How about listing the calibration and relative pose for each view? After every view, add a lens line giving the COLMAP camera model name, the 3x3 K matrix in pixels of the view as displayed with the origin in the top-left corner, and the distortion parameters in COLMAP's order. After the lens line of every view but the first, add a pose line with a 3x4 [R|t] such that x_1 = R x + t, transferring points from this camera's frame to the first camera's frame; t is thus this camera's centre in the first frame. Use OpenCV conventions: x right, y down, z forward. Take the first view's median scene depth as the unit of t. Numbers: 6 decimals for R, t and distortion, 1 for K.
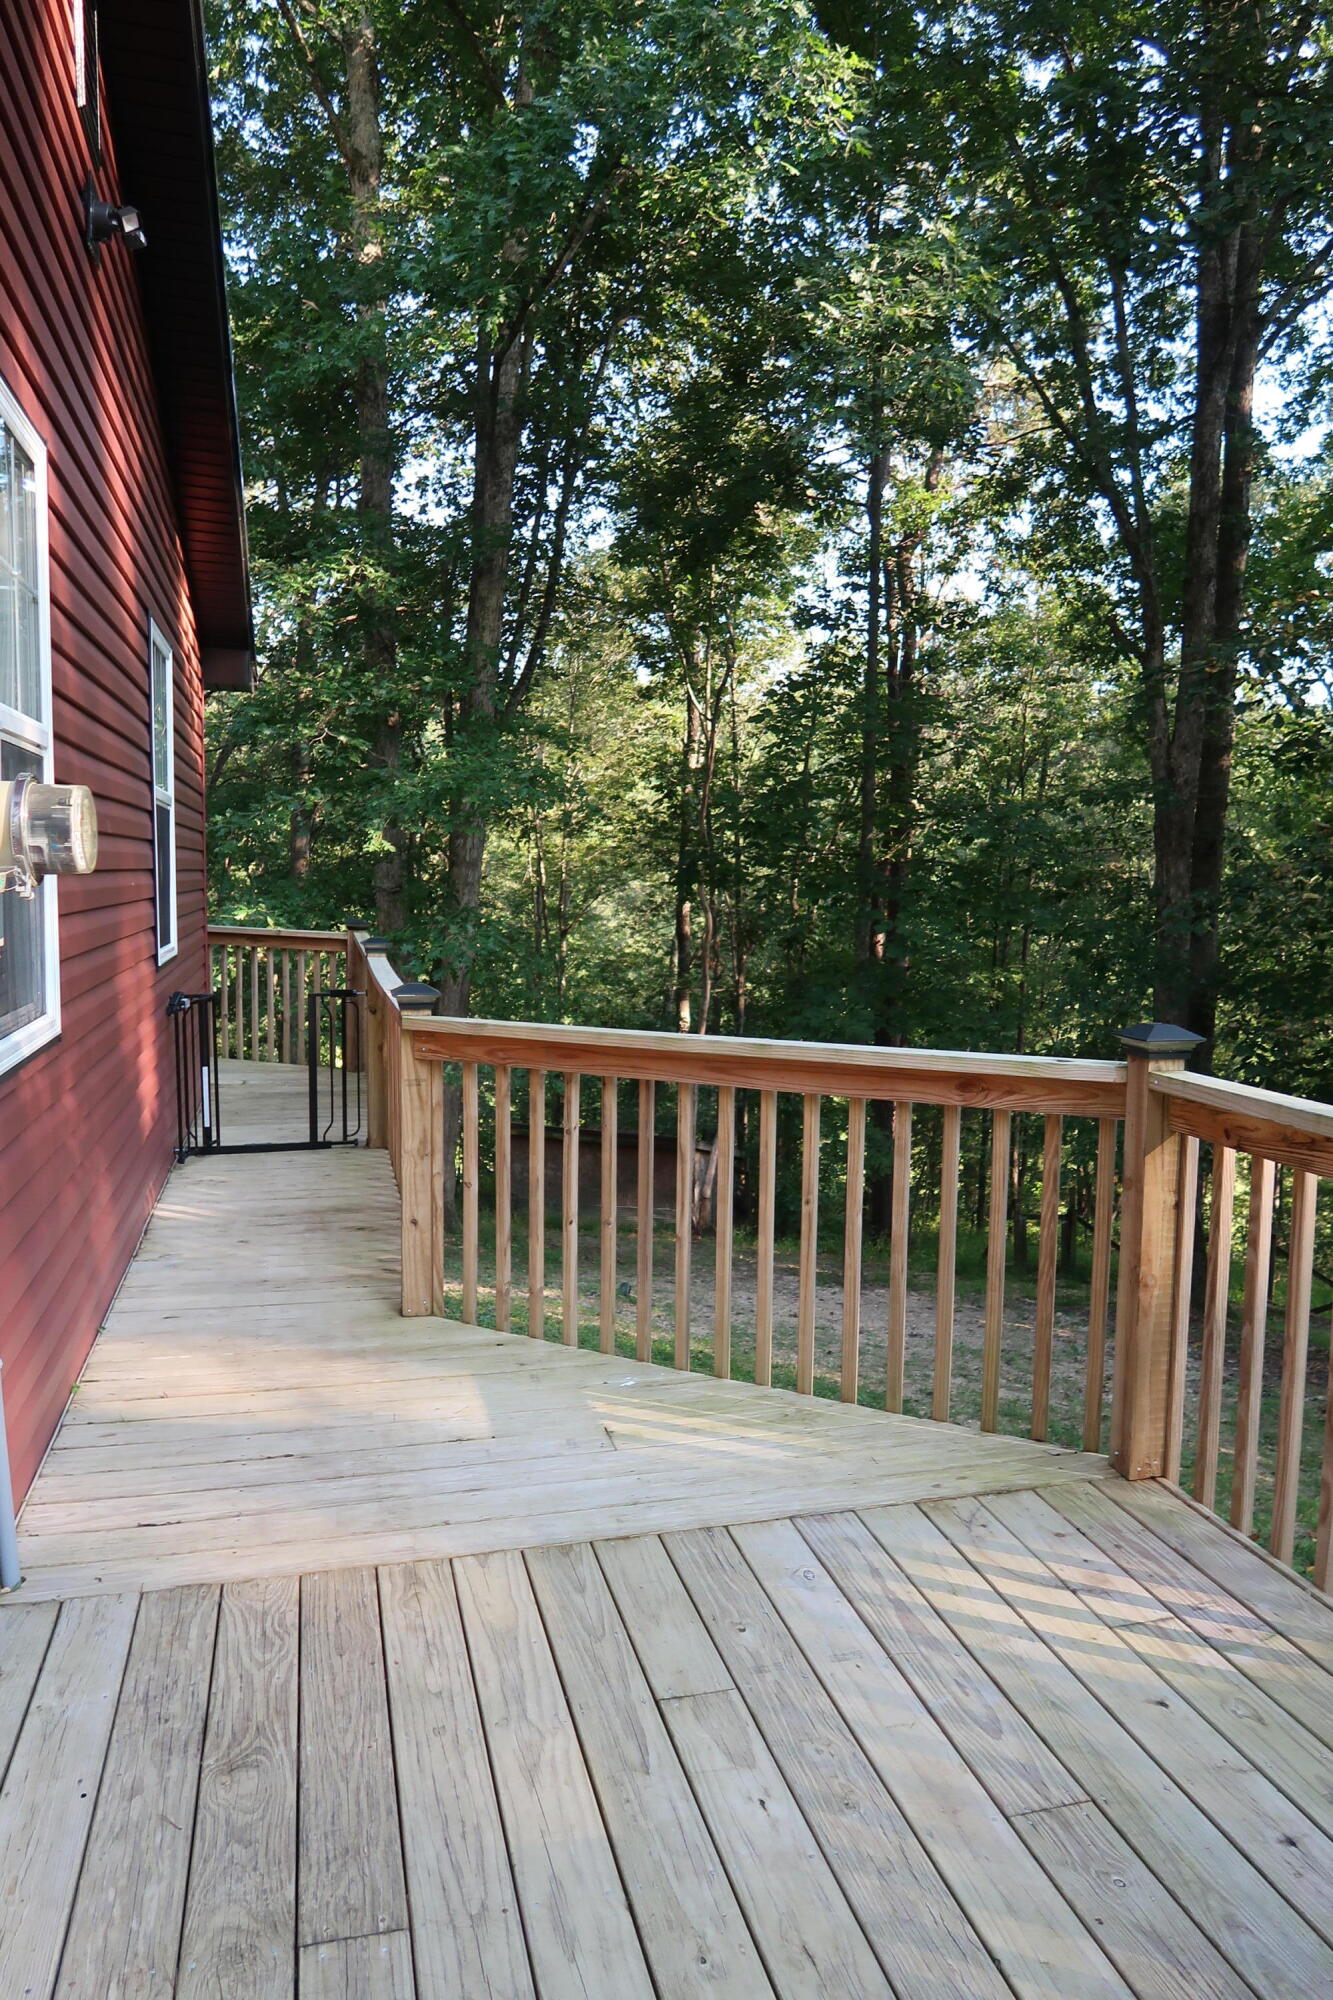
lens RADIAL K [[1385.3, 0, 665.1], [0, 1385.3, 992.3], [0, 0, 1]] dist [-0.013453, 0.007997]
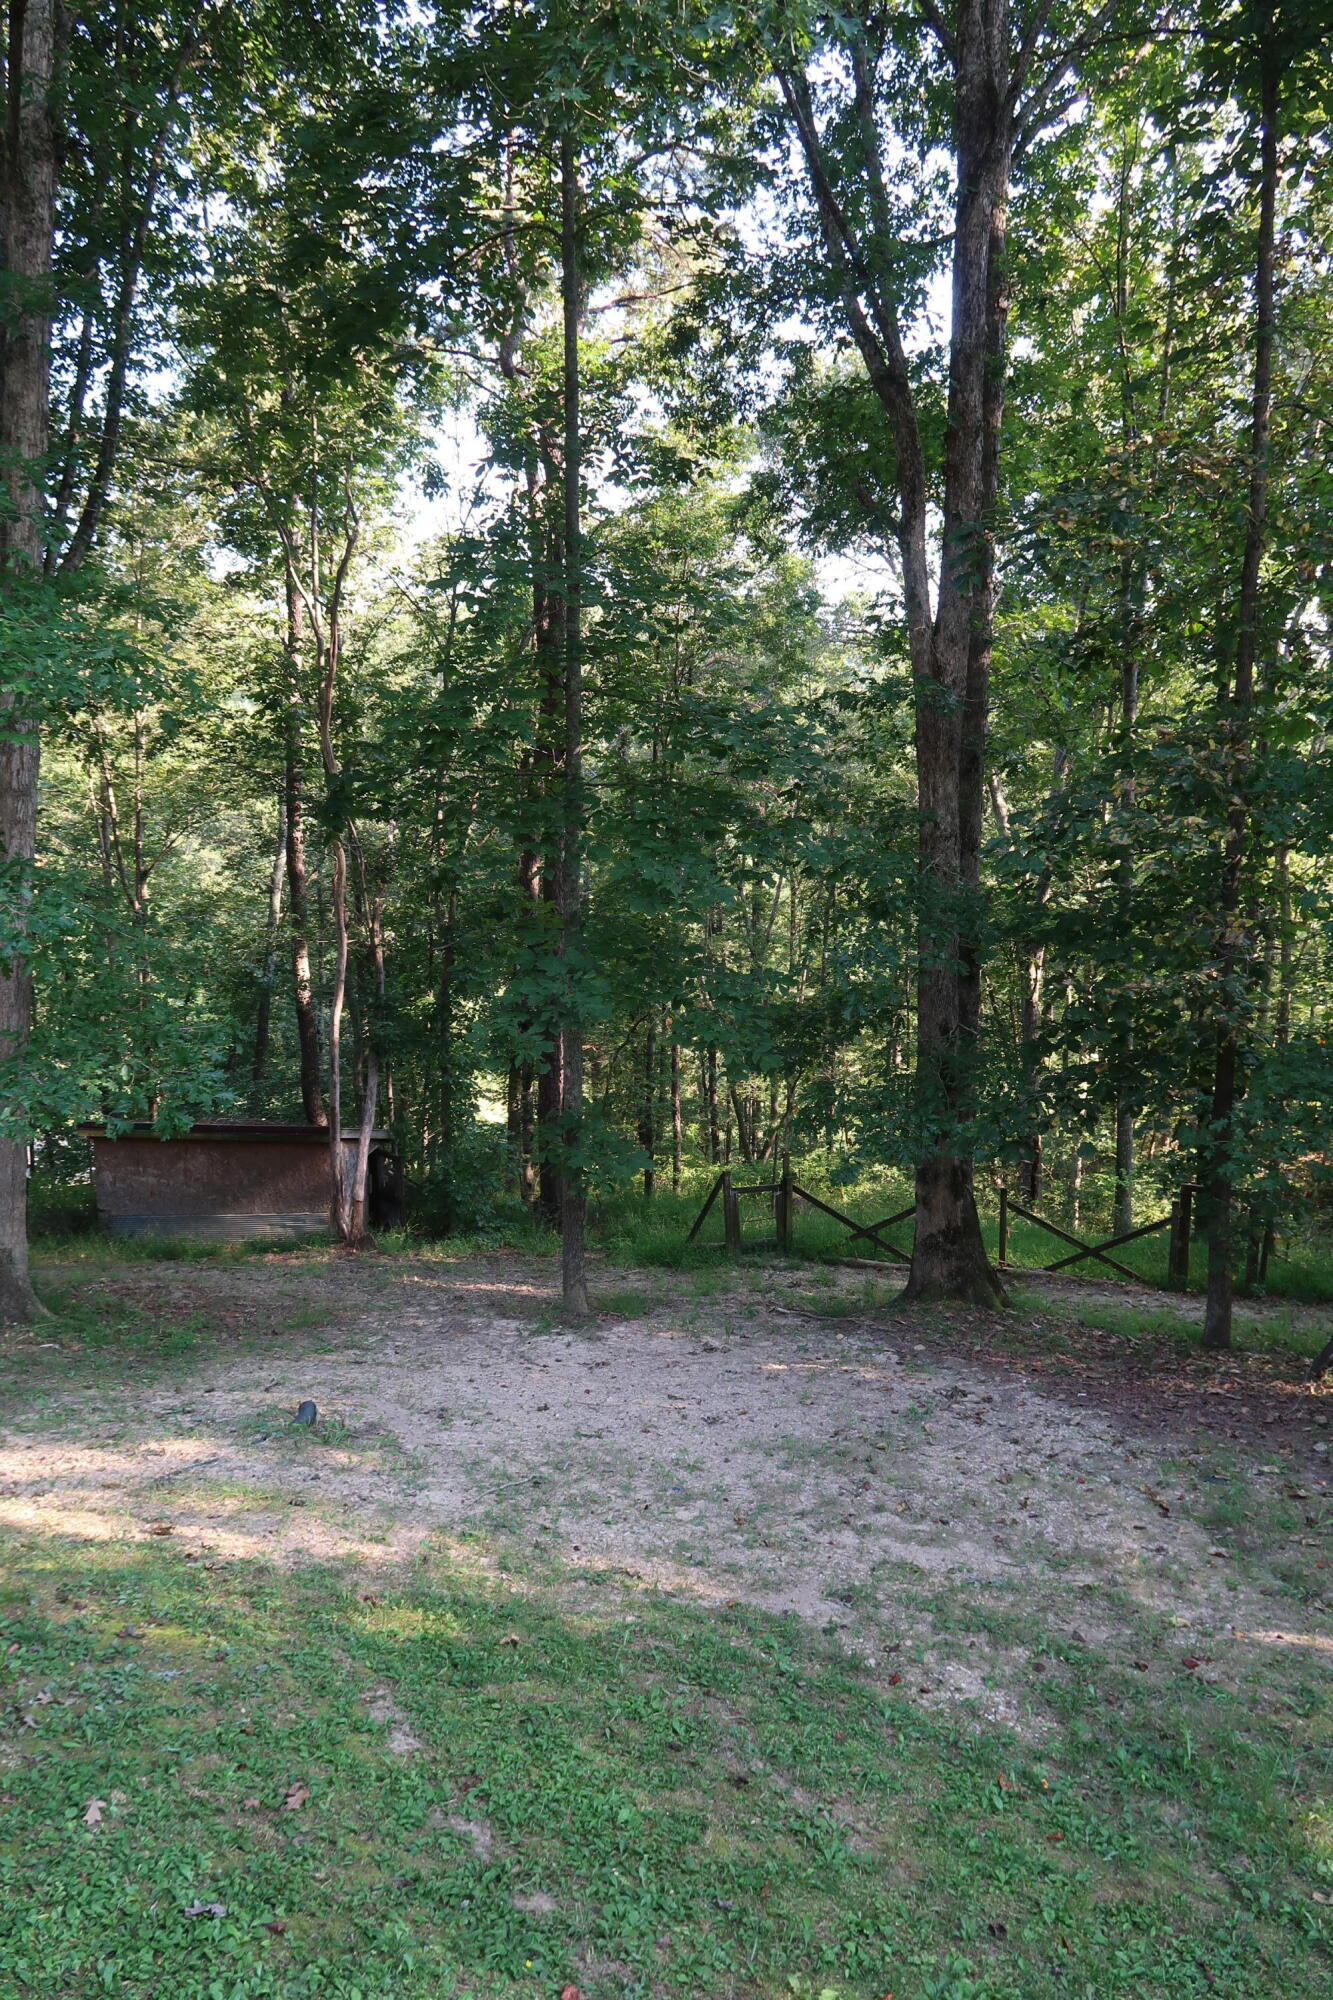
lens RADIAL K [[1385.3, 0, 665.1], [0, 1385.3, 992.3], [0, 0, 1]] dist [-0.013453, 0.007997]
pose [[0.955708, -0.055551, 0.289028, -0.020891], [0.039274, 0.997314, 0.061819, -0.013549], [-0.291686, -0.047730, 0.955323, 0.135131]]
